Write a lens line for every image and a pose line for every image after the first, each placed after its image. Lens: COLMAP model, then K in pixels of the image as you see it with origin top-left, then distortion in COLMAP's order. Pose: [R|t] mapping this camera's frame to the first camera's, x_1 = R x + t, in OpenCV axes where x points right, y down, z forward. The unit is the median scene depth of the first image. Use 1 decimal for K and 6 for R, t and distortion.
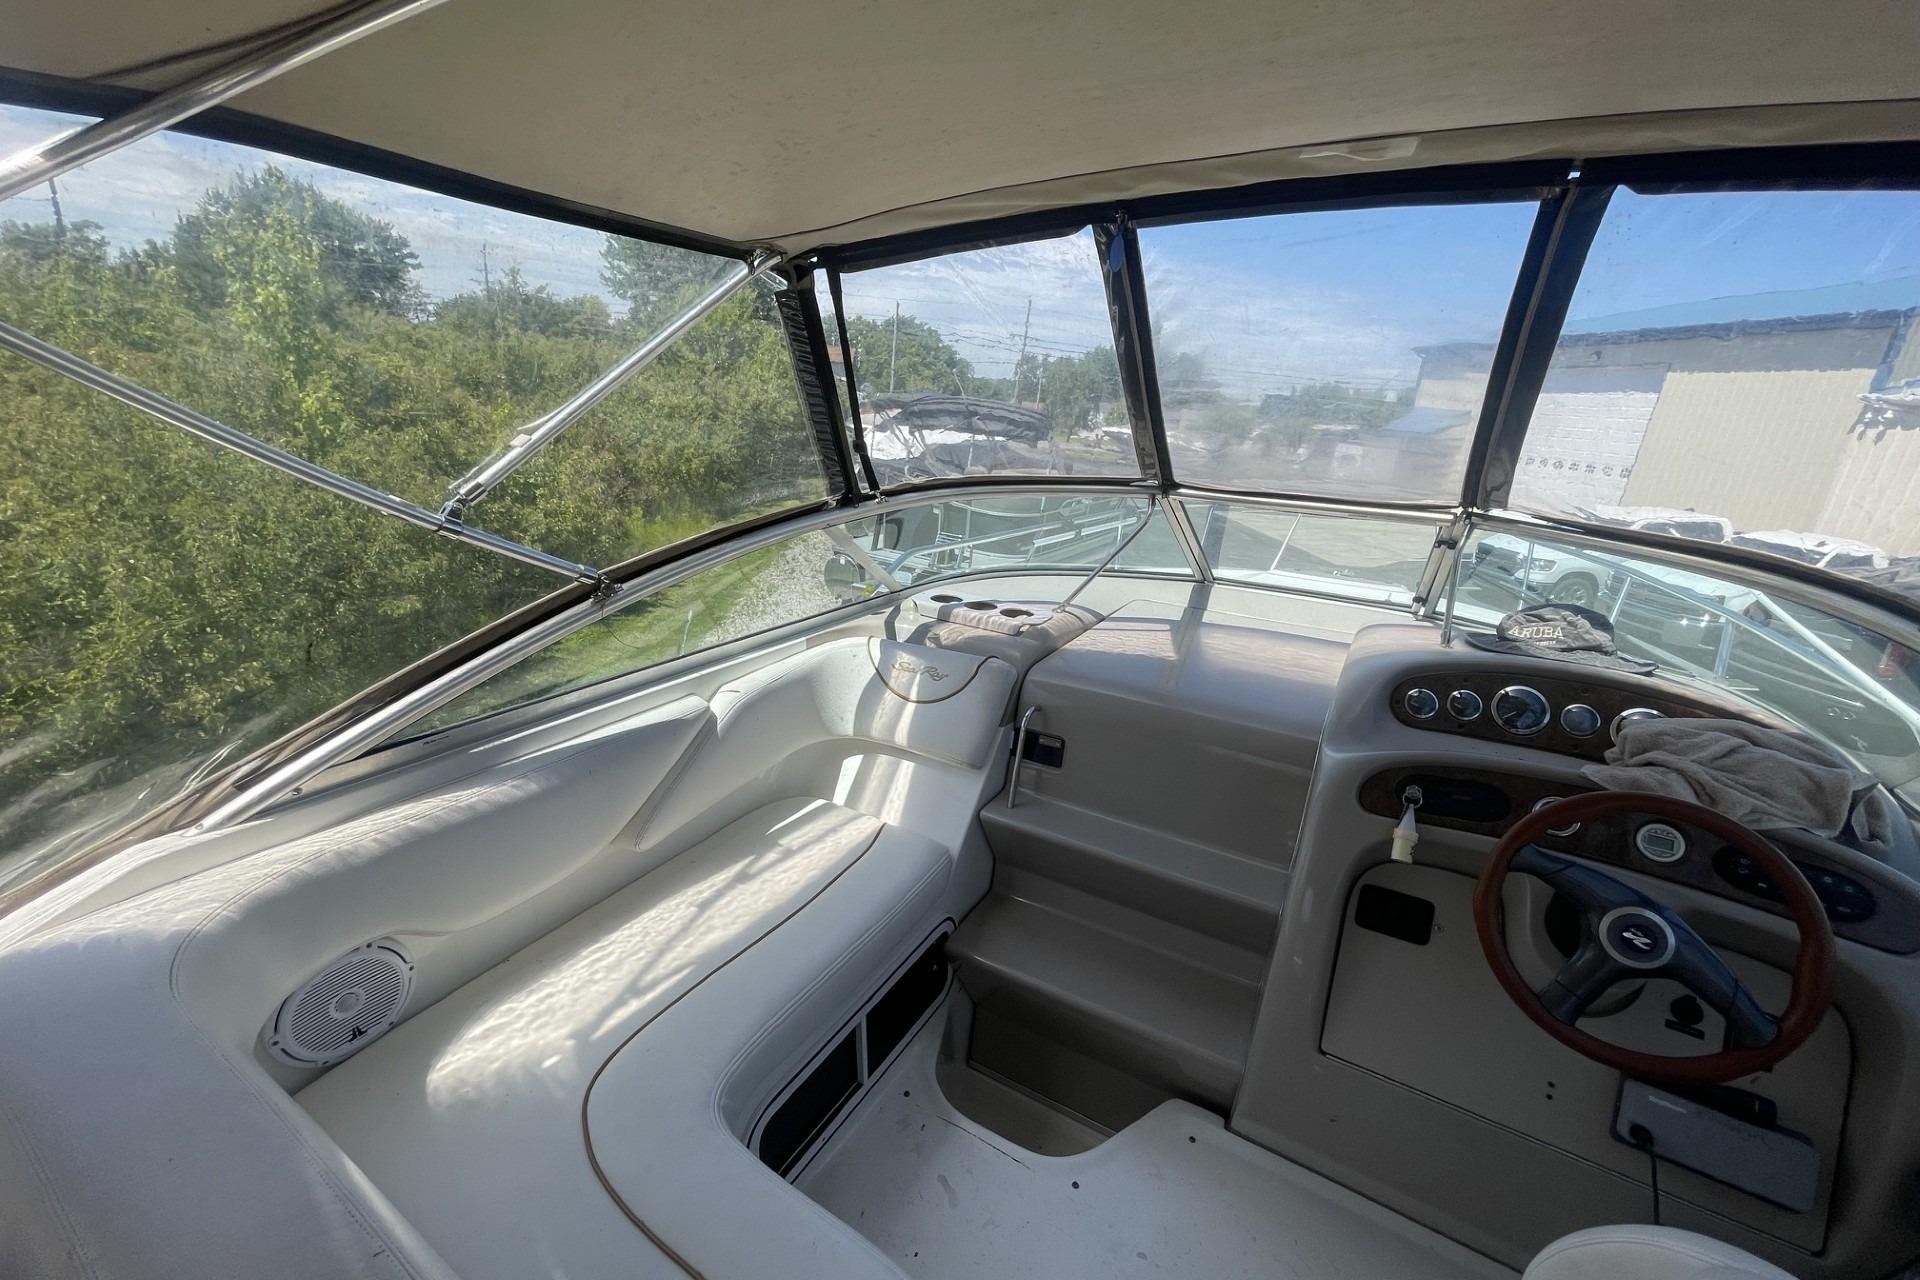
lens RADIAL K [[759.3, 0, 957.2], [0, 759.3, 657.8], [0, 0, 1]] dist [0.000511, 0.000408]
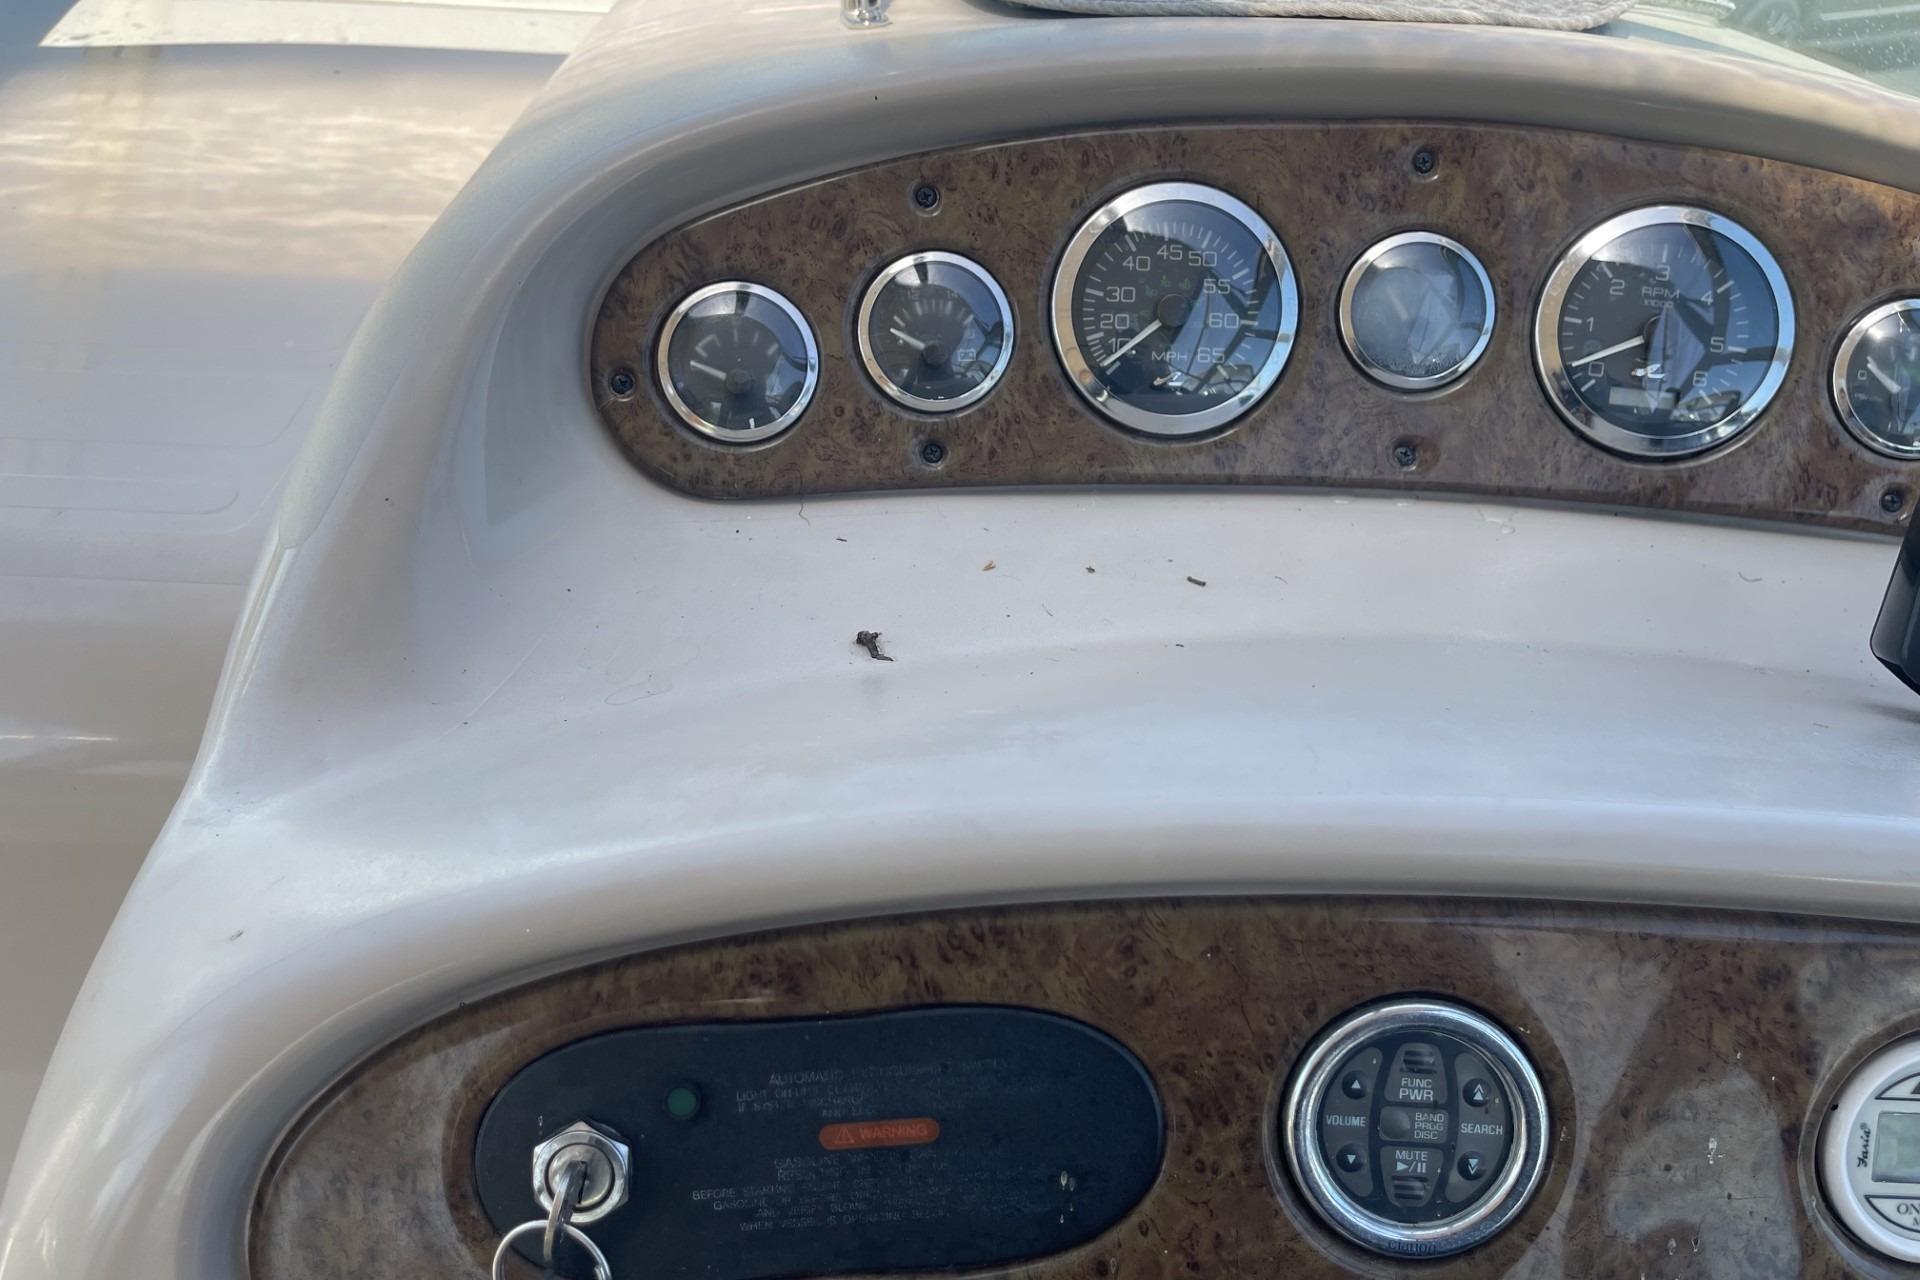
lens RADIAL K [[1402.7, 0, 954.7], [0, 1402.7, 629.1], [0, 0, 1]] dist [0.058710, -0.082544]
pose [[0.878256, -0.292907, 0.377984, 0.505479], [0.153021, 0.921030, 0.358174, 0.004679], [-0.453046, -0.256729, 0.853721, 0.661089]]
